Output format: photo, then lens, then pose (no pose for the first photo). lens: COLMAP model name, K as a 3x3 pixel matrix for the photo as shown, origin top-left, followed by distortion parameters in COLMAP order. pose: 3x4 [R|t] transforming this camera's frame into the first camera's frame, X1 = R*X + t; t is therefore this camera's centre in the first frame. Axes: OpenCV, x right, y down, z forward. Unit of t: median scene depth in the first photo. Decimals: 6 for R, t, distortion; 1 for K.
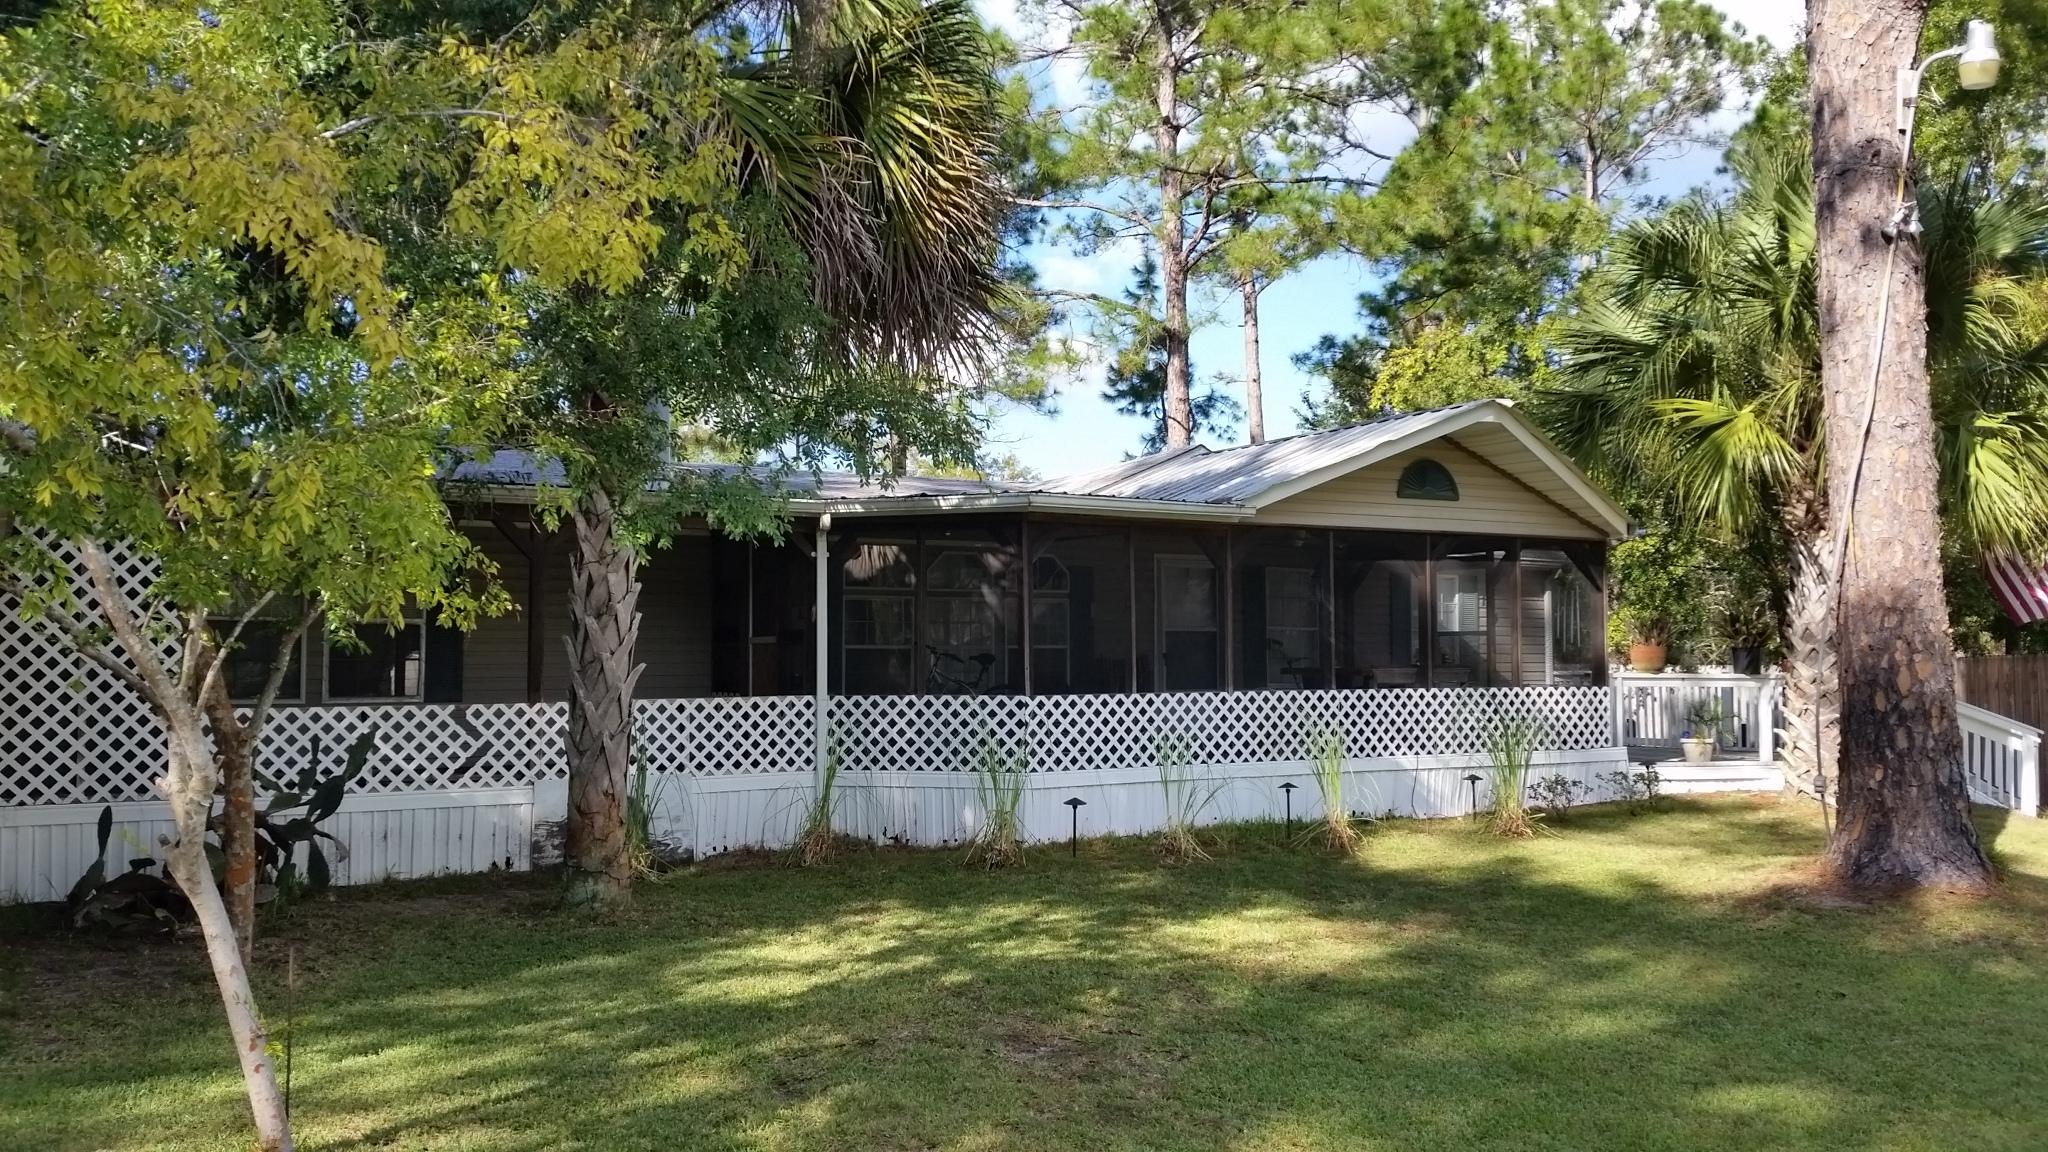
lens RADIAL K [[1702.3, 0, 1020.1], [0, 1702.3, 541.5], [0, 0, 1]] dist [0.137089, -0.265795]
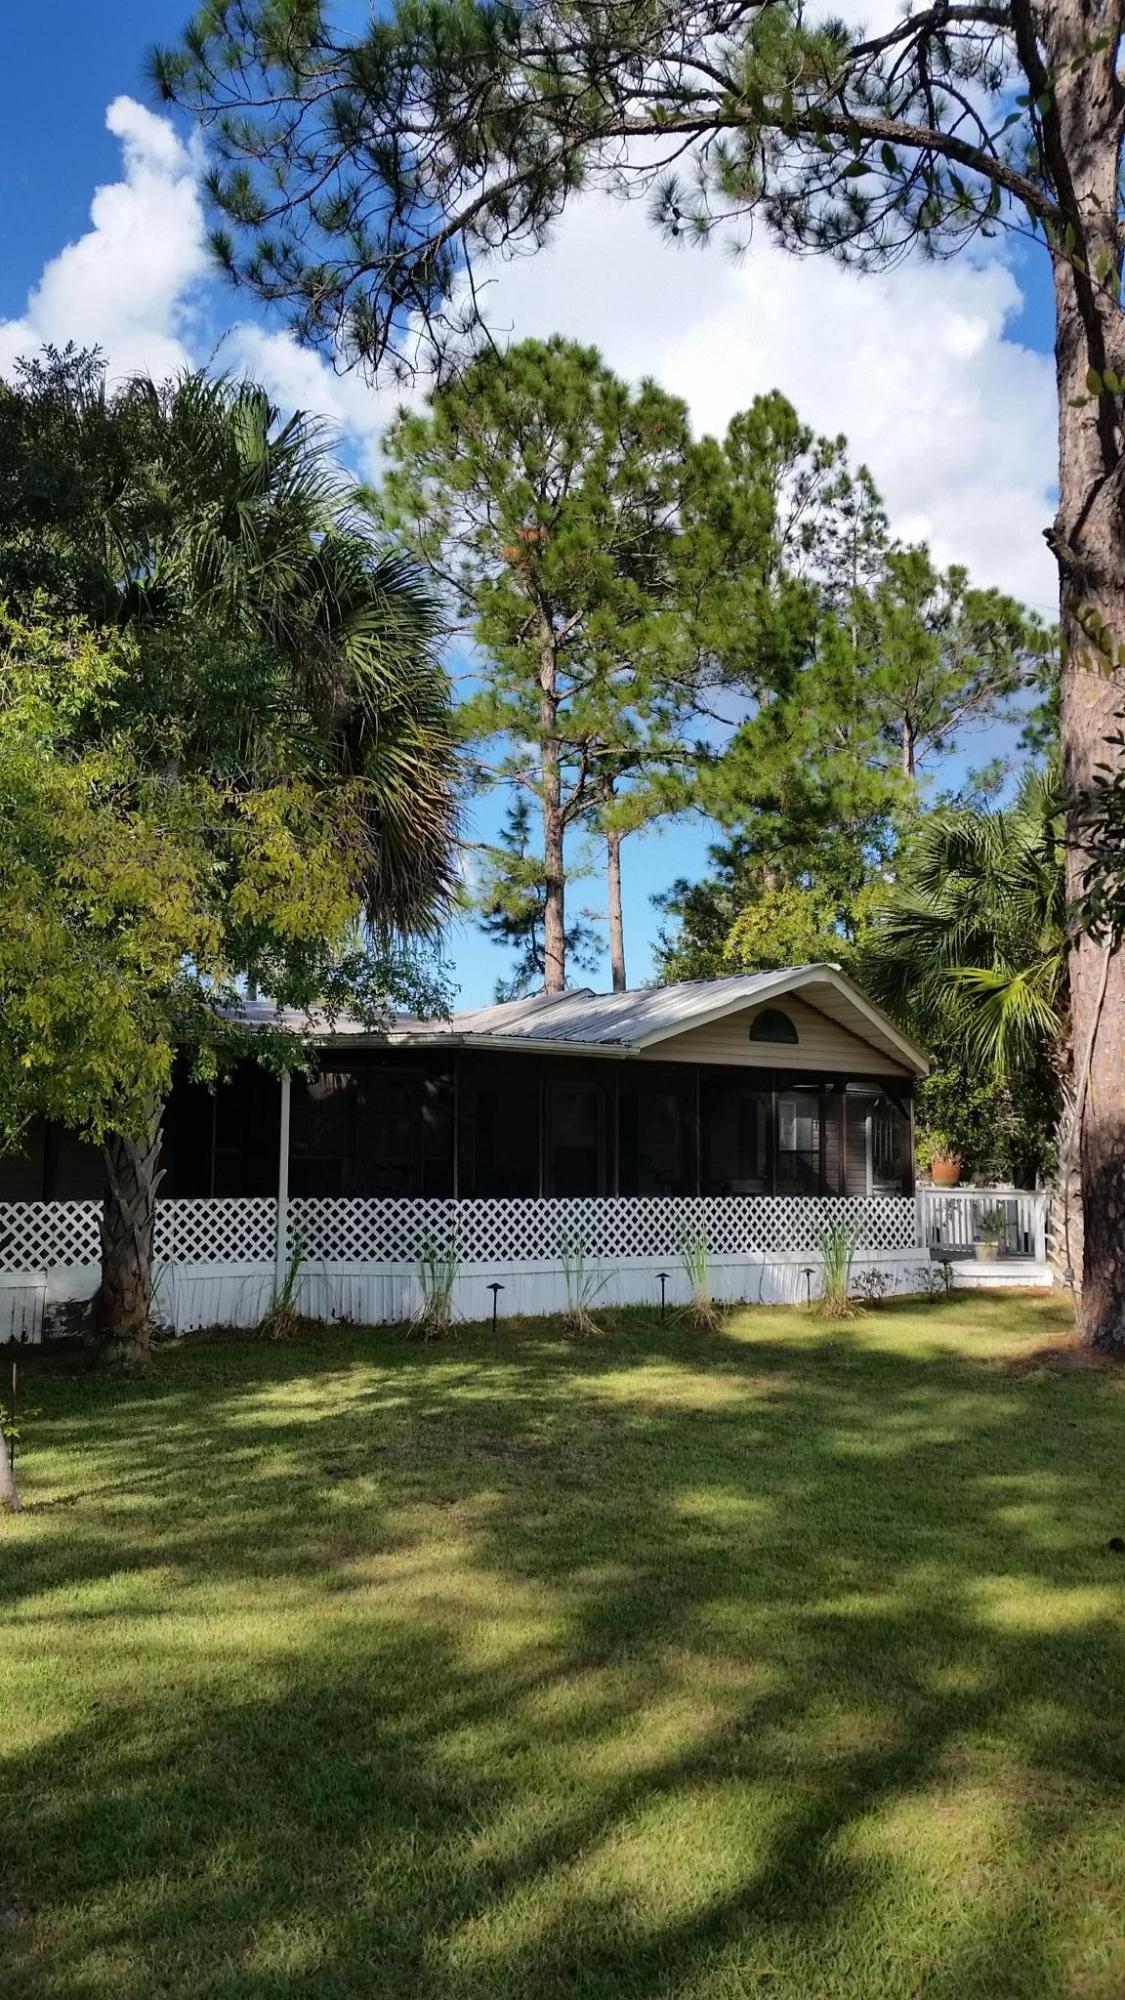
lens RADIAL K [[1681.6, 0, 565.2], [0, 1681.6, 907.6], [0, 0, 1]] dist [0.129747, -0.288293]
pose [[0.992867, 0.030371, 0.115297, -0.062924], [-0.020292, 0.995949, -0.087601, -0.013304], [-0.117490, 0.084636, 0.989461, -0.222701]]
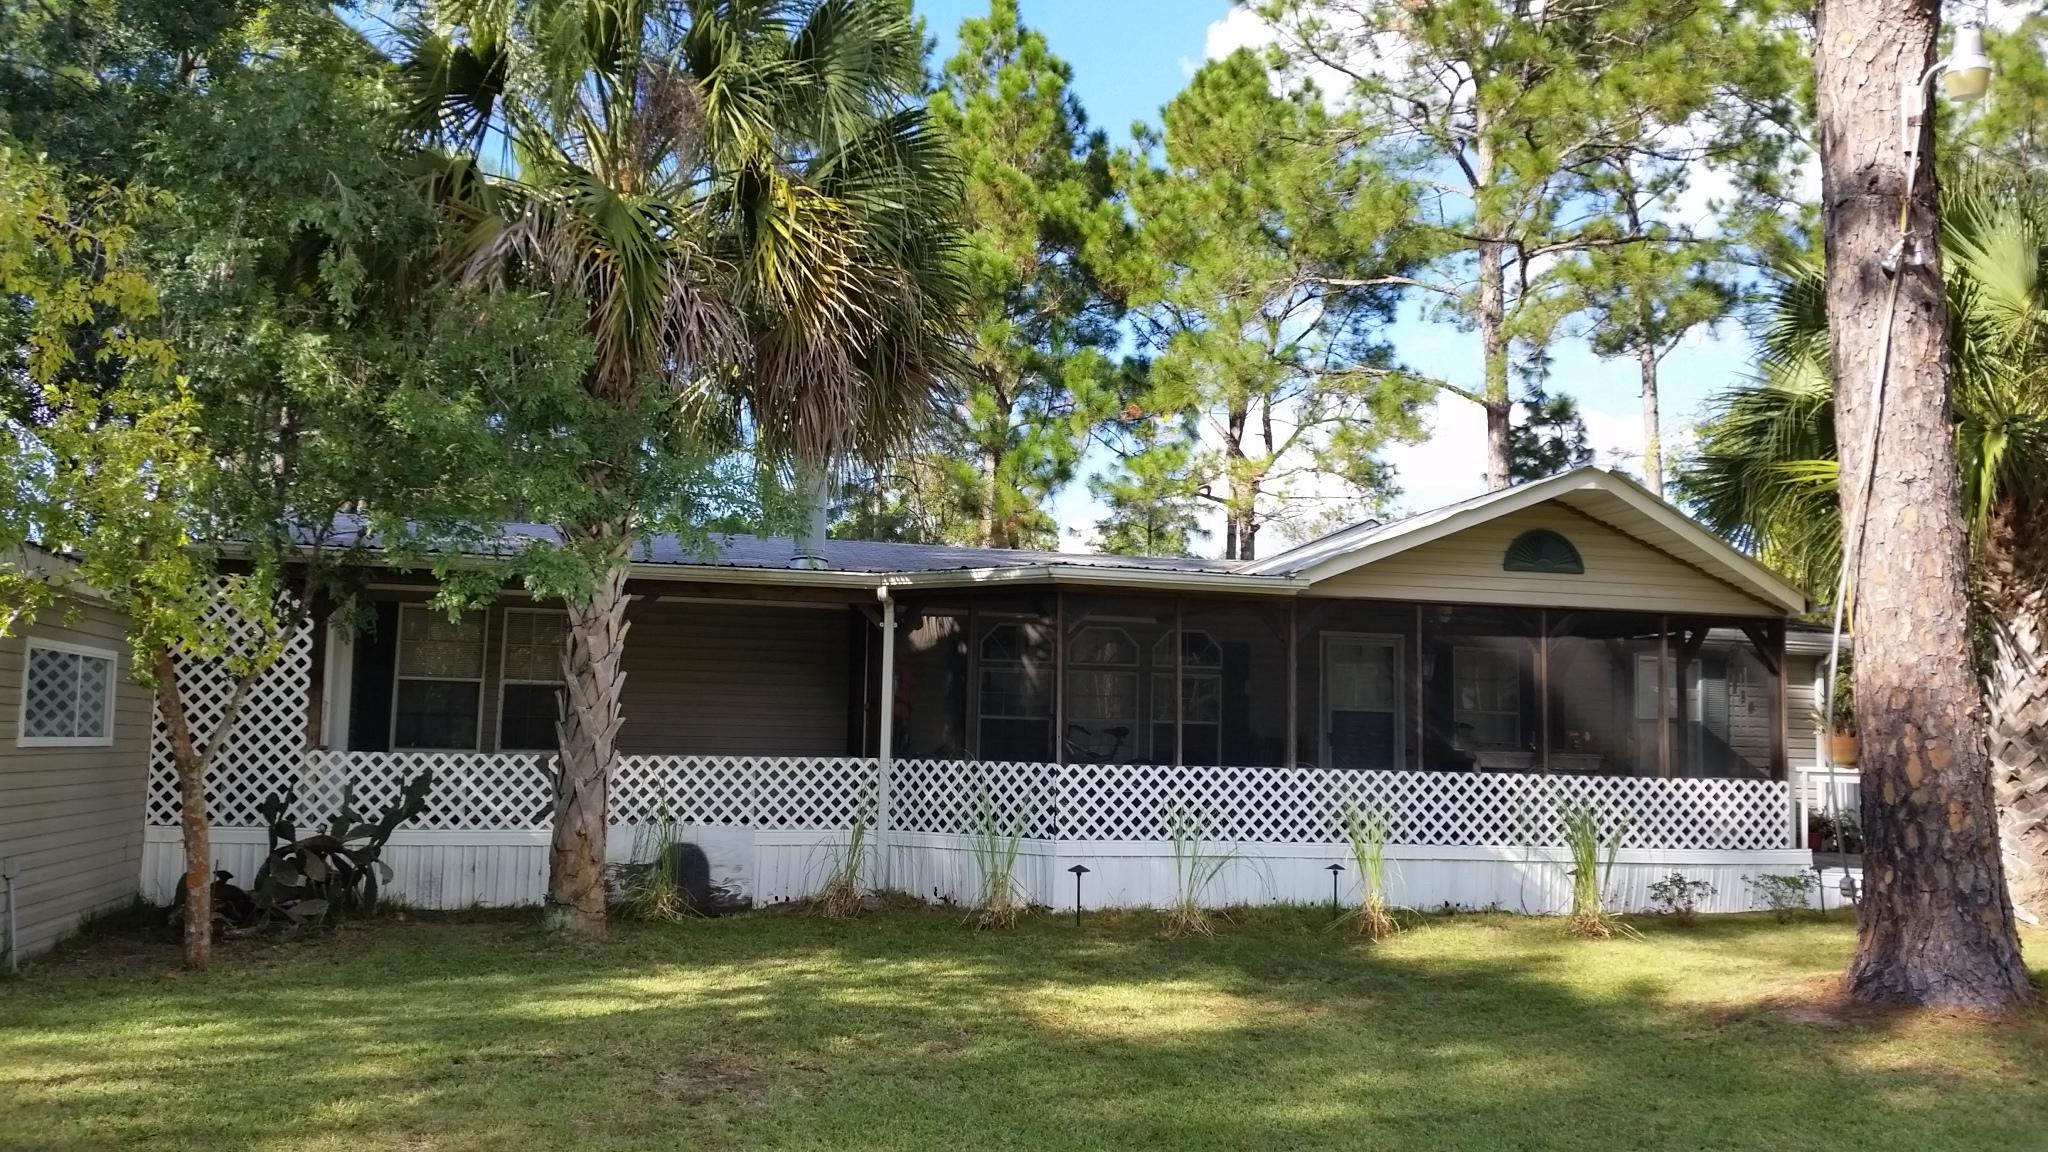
lens RADIAL K [[1702.3, 0, 1020.1], [0, 1702.3, 541.5], [0, 0, 1]] dist [0.137089, -0.265795]
pose [[0.950991, -0.010360, -0.309044, 0.293911], [-0.005960, 0.998639, -0.051818, 0.010476], [0.309161, 0.051120, 0.949635, 0.015349]]
